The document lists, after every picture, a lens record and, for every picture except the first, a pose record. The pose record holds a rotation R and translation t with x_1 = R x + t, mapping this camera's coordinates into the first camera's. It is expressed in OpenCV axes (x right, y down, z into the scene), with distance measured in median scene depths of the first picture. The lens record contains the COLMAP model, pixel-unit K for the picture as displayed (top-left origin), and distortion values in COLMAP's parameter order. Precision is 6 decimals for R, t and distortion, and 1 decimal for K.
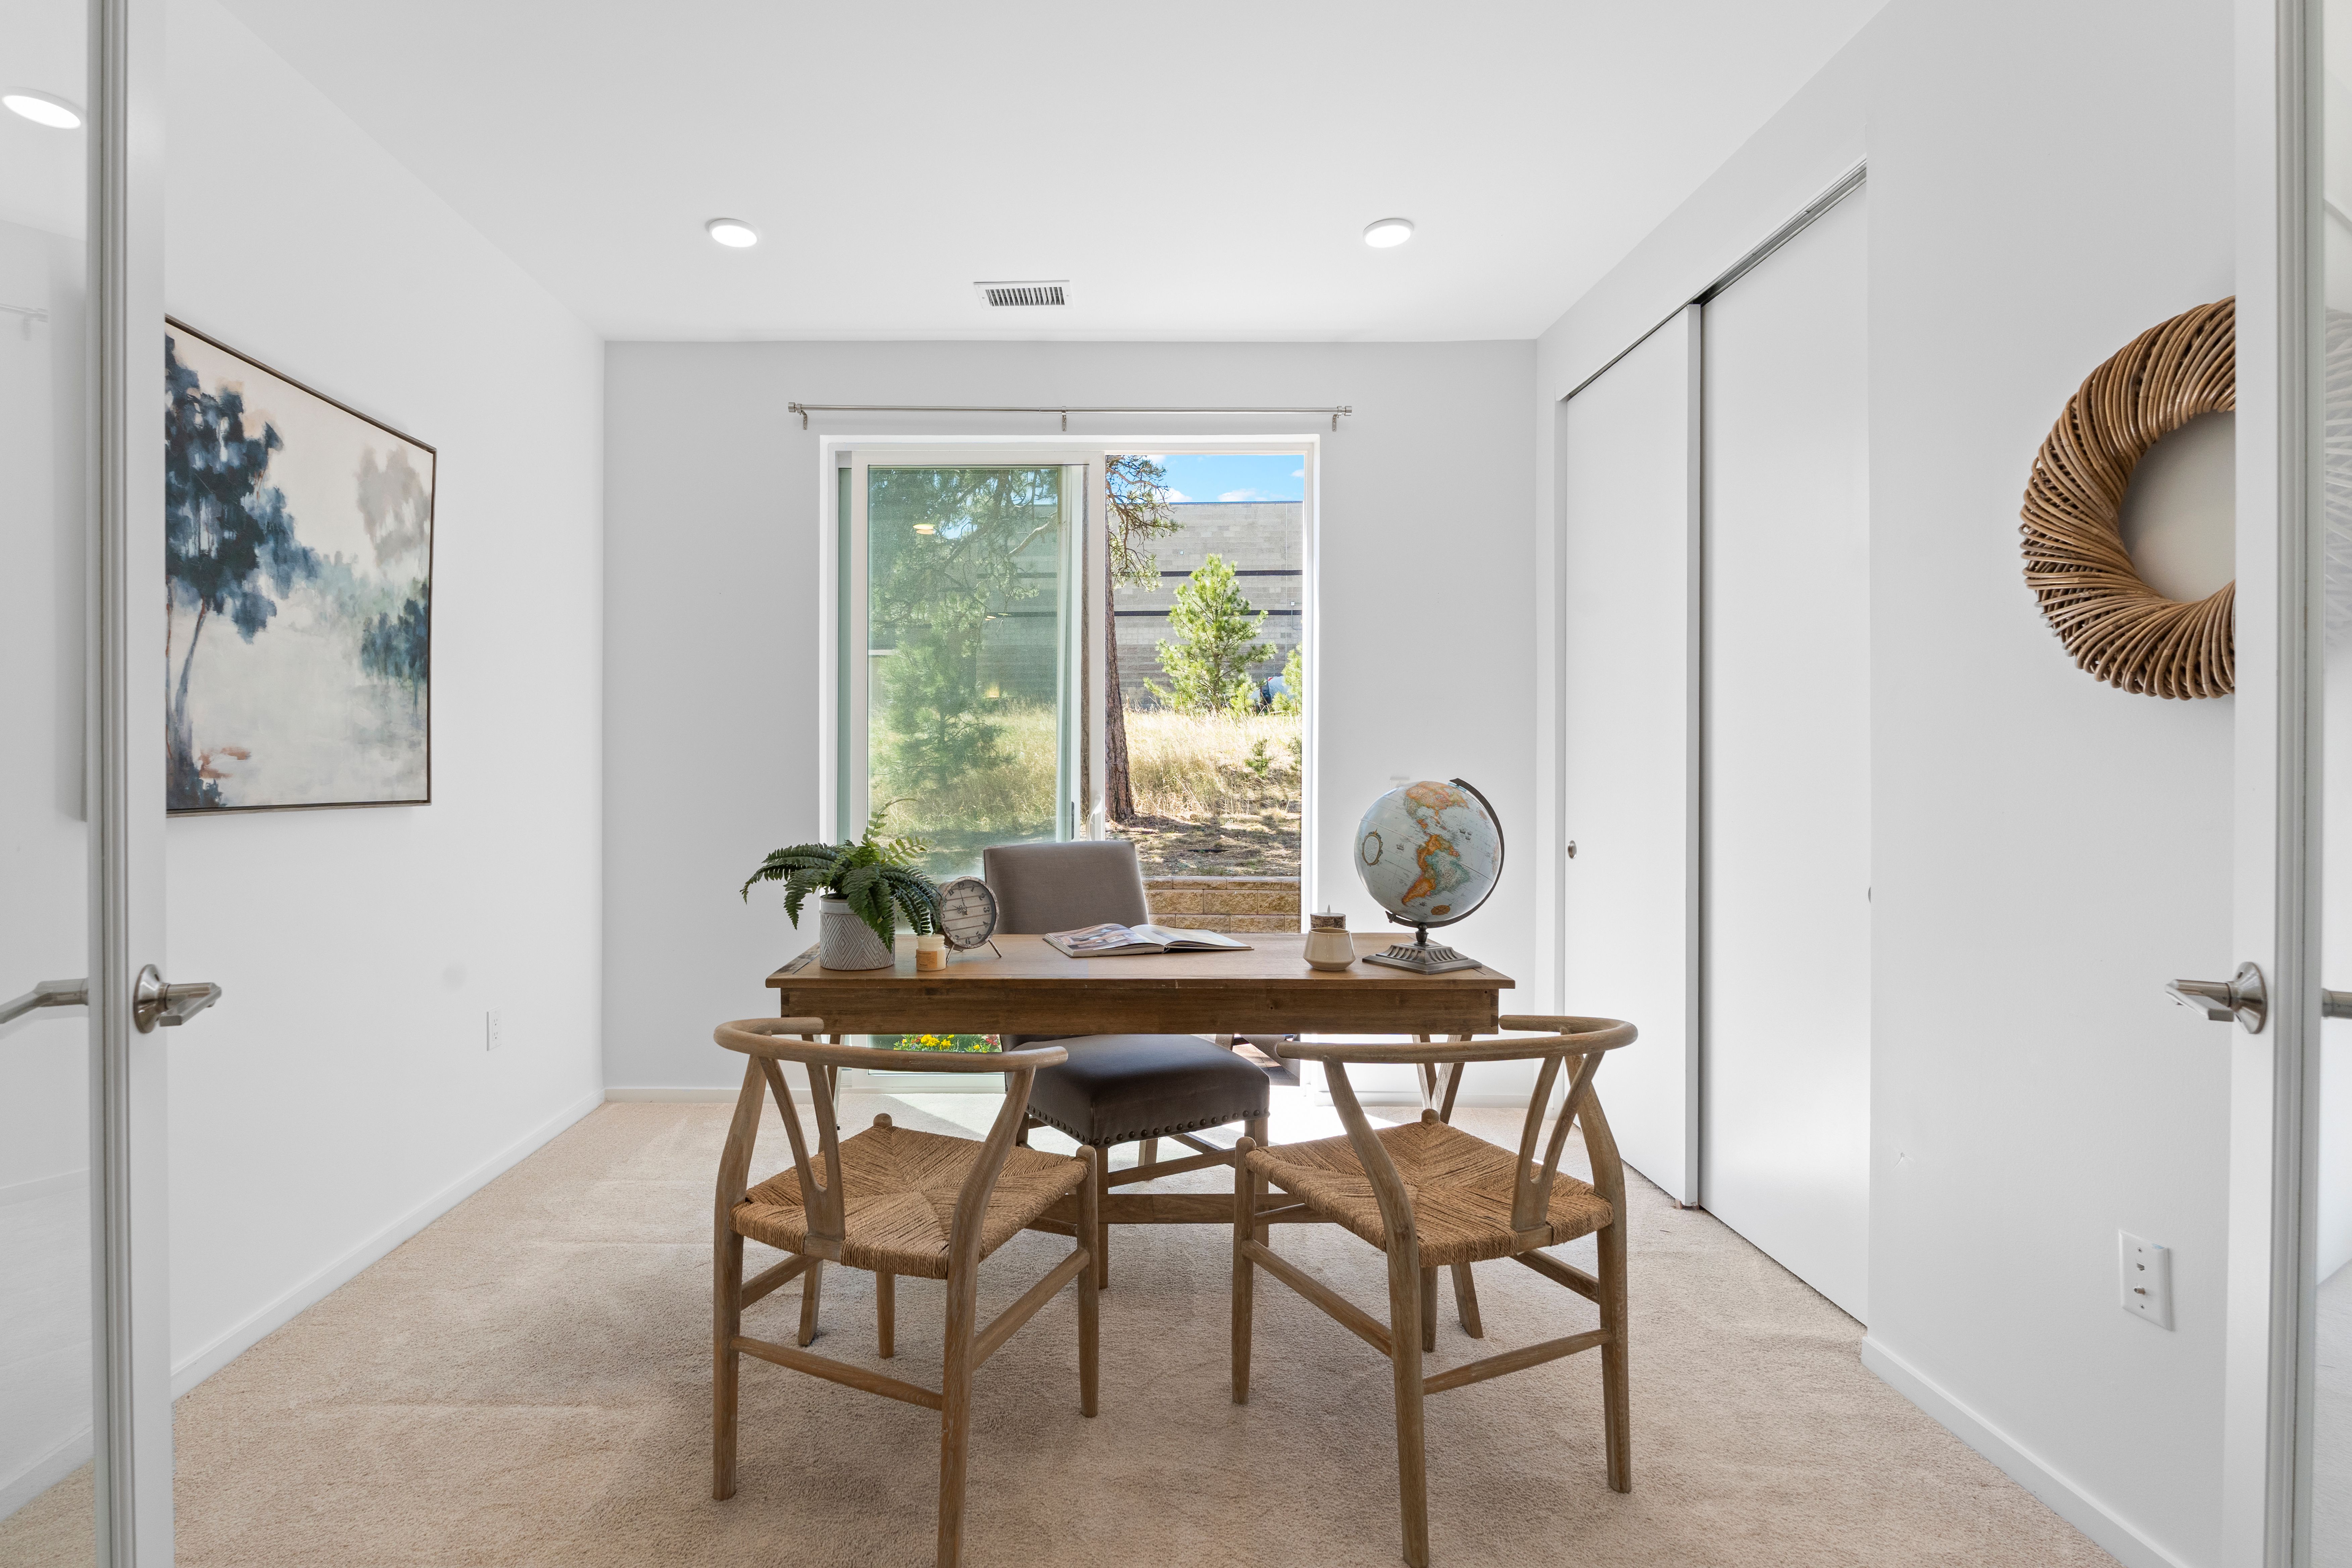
lens RADIAL K [[1040.0, 0, 1176.0], [0, 1040.0, 784.0], [0, 0, 1]] dist [0.017830, 0.000041]
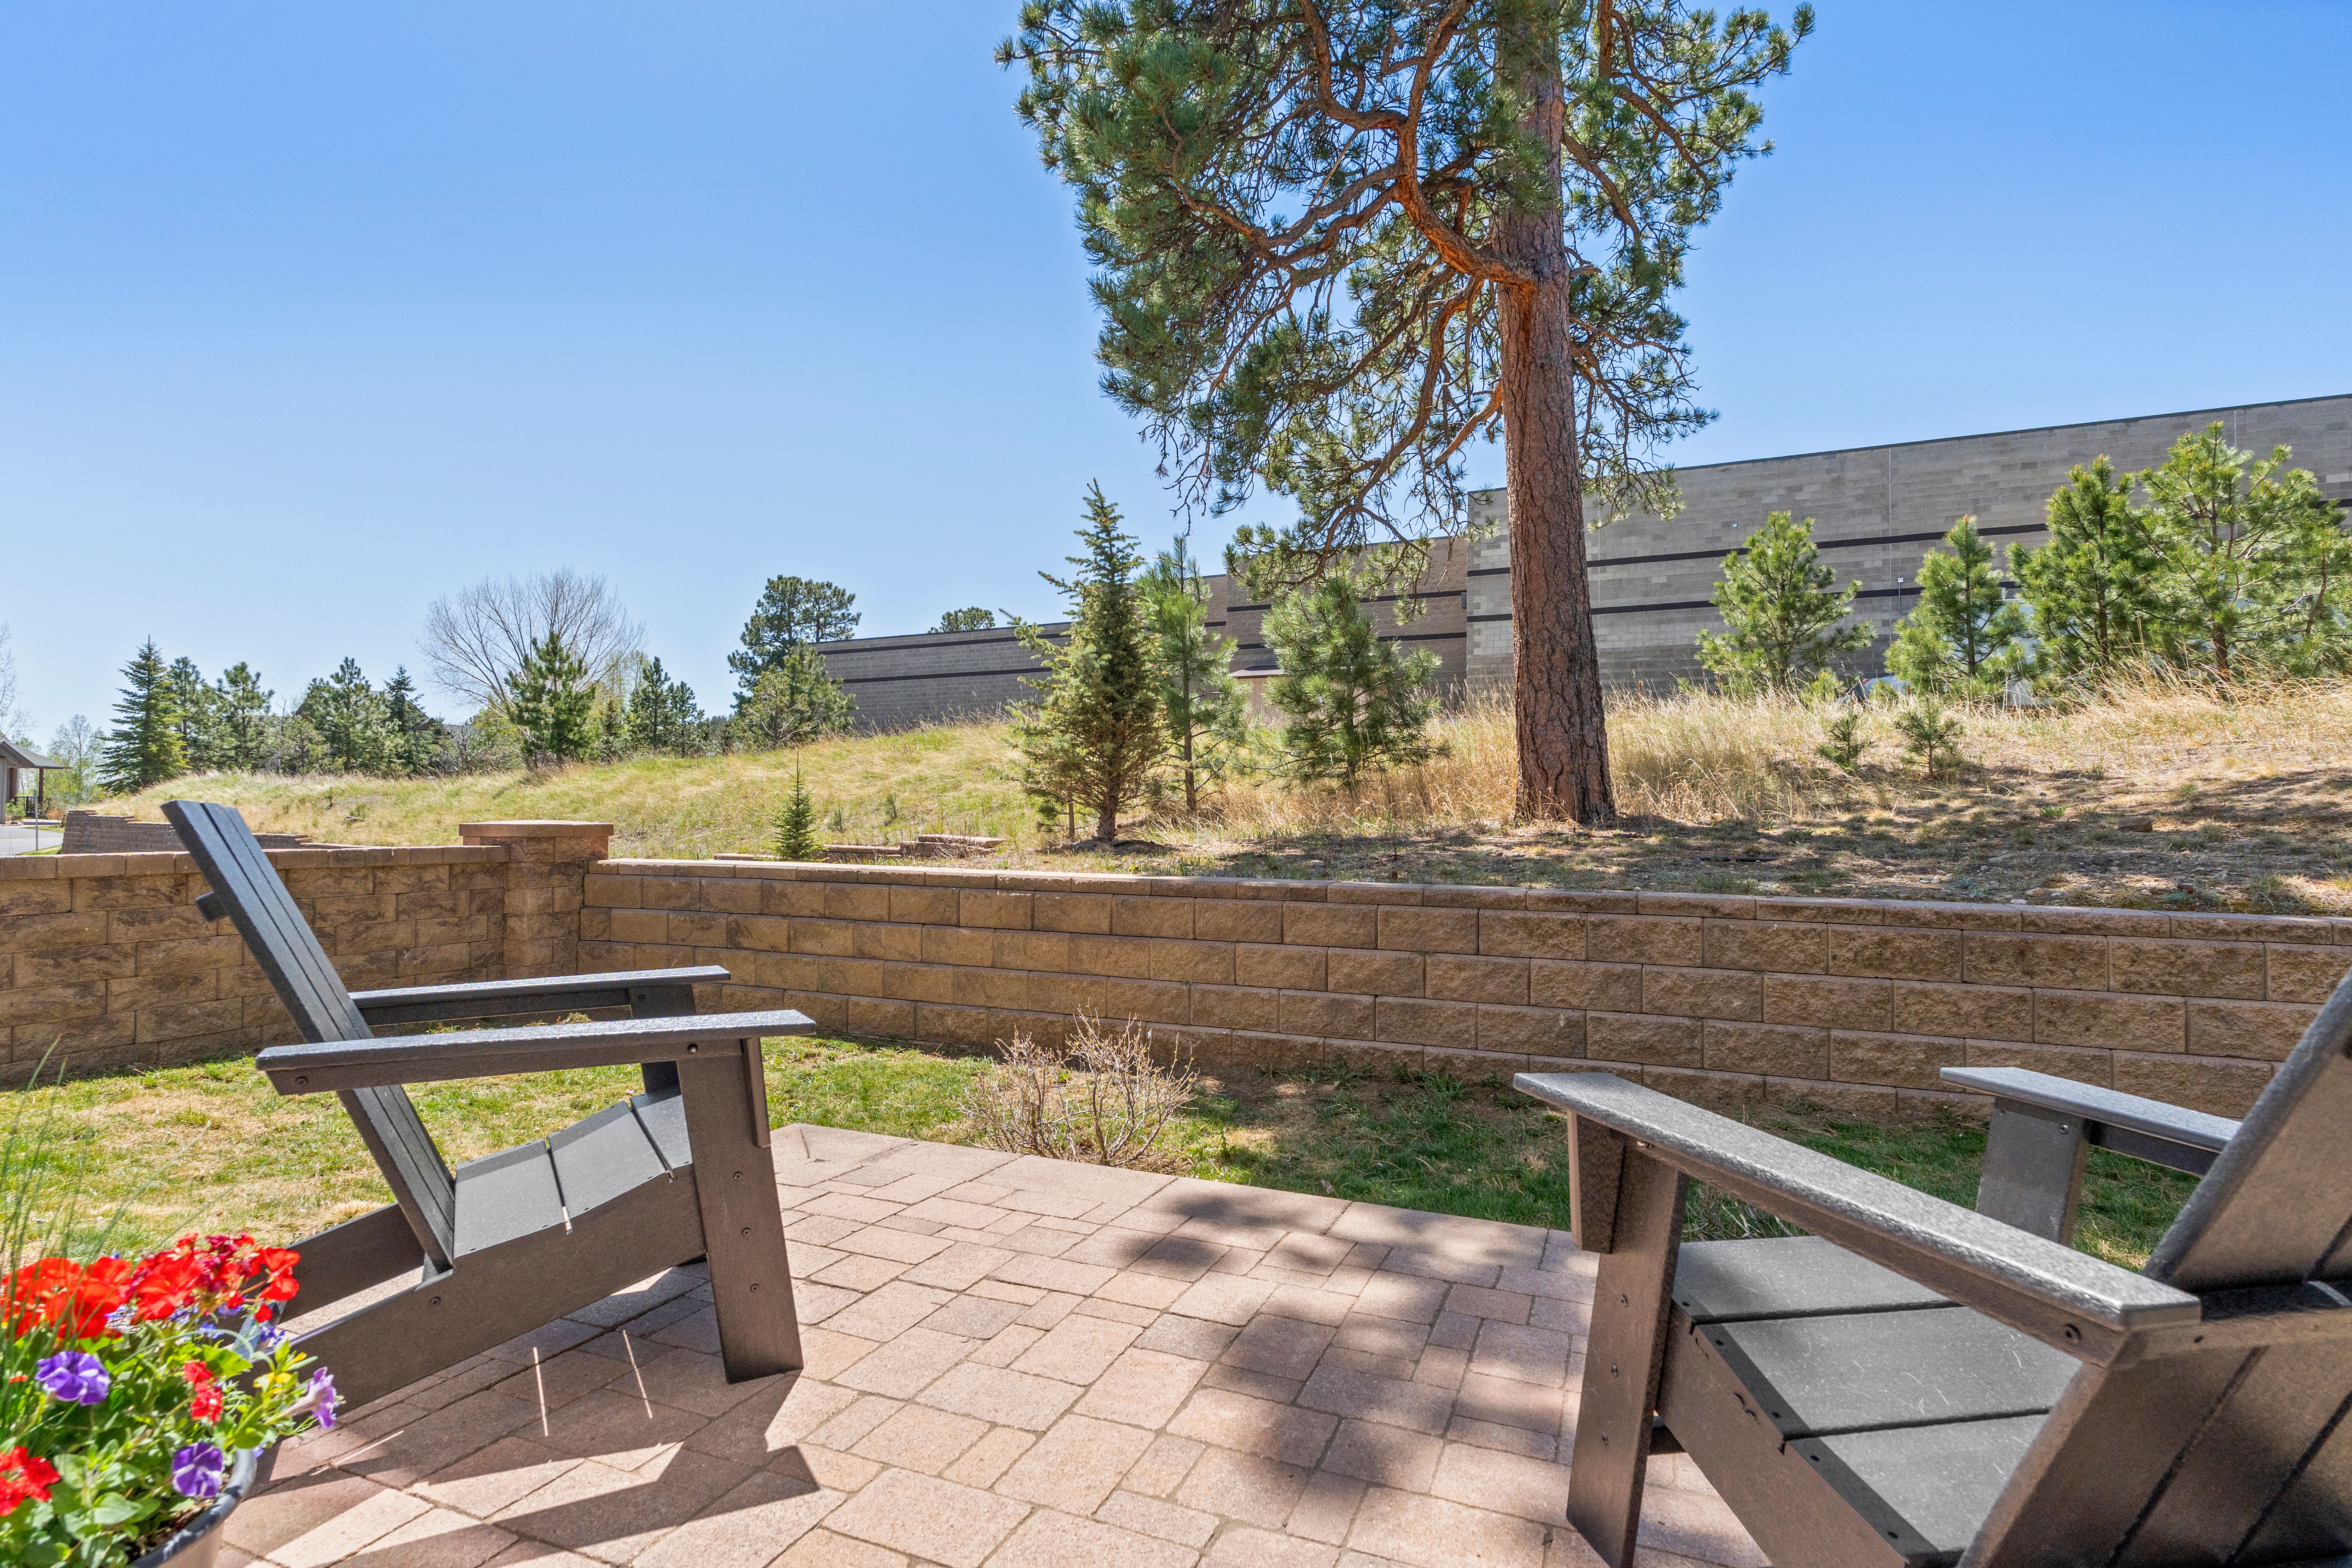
lens RADIAL K [[1102.3, 0, 1181.9], [0, 1102.3, 826.1], [0, 0, 1]] dist [-0.001804, -0.000187]
pose [[0.893420, 0.000950, -0.449222, 0.019354], [-0.002433, 0.999993, -0.002725, 0.027932], [0.449216, 0.003527, 0.893416, 0.193539]]
